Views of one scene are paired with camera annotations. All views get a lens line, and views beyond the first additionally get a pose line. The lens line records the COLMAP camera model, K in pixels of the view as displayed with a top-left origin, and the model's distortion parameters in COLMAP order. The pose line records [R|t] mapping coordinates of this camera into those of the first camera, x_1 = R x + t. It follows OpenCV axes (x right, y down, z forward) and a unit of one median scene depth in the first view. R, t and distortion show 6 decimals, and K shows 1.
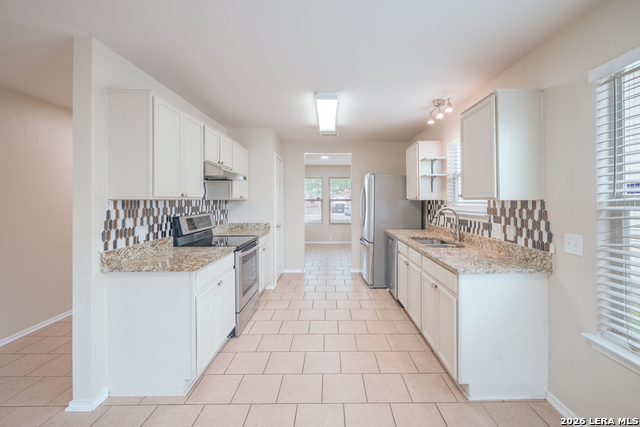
lens RADIAL K [[264.0, 0, 329.9], [0, 264.0, 194.9], [0, 0, 1]] dist [-0.001076, 0.000135]
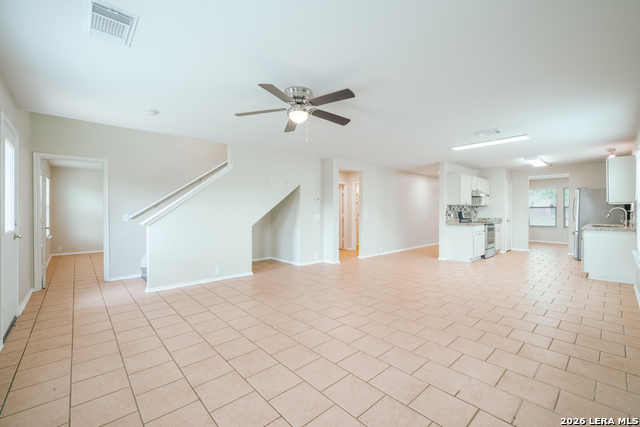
lens RADIAL K [[264.0, 0, 318.9], [0, 264.0, 214.0], [0, 0, 1]] dist [-0.001076, 0.000135]
pose [[0.669342, 0.019235, -0.742705, 0.490263], [0.007559, 0.999437, 0.032697, 0.008145], [0.742916, -0.027499, 0.668820, -2.040646]]
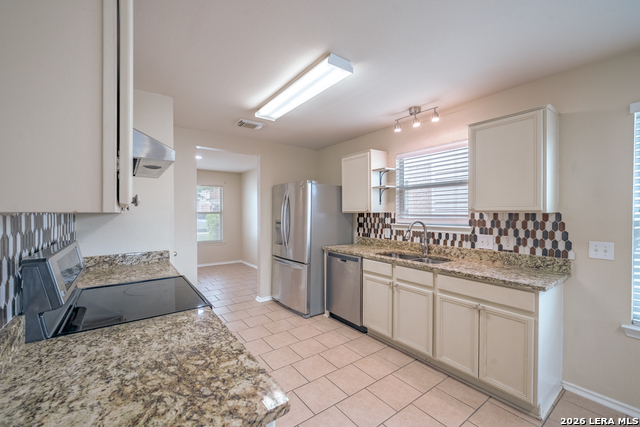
lens RADIAL K [[264.0, 0, 317.9], [0, 264.0, 211.0], [0, 0, 1]] dist [-0.001076, 0.000135]
pose [[0.812778, 0.002868, 0.582566, -0.502513], [-0.010362, 0.999901, 0.009535, 0.008970], [-0.582481, -0.013786, 0.812728, 0.505292]]
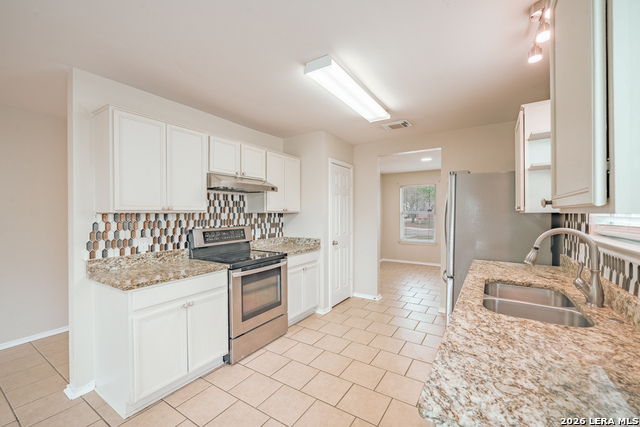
lens RADIAL K [[264.0, 0, 319.5], [0, 264.0, 212.9], [0, 0, 1]] dist [-0.001076, 0.000135]
pose [[0.836272, 0.001241, -0.548314, 0.415035], [0.010596, 0.999774, 0.018424, 0.005754], [0.548213, -0.021218, 0.836070, 0.446331]]
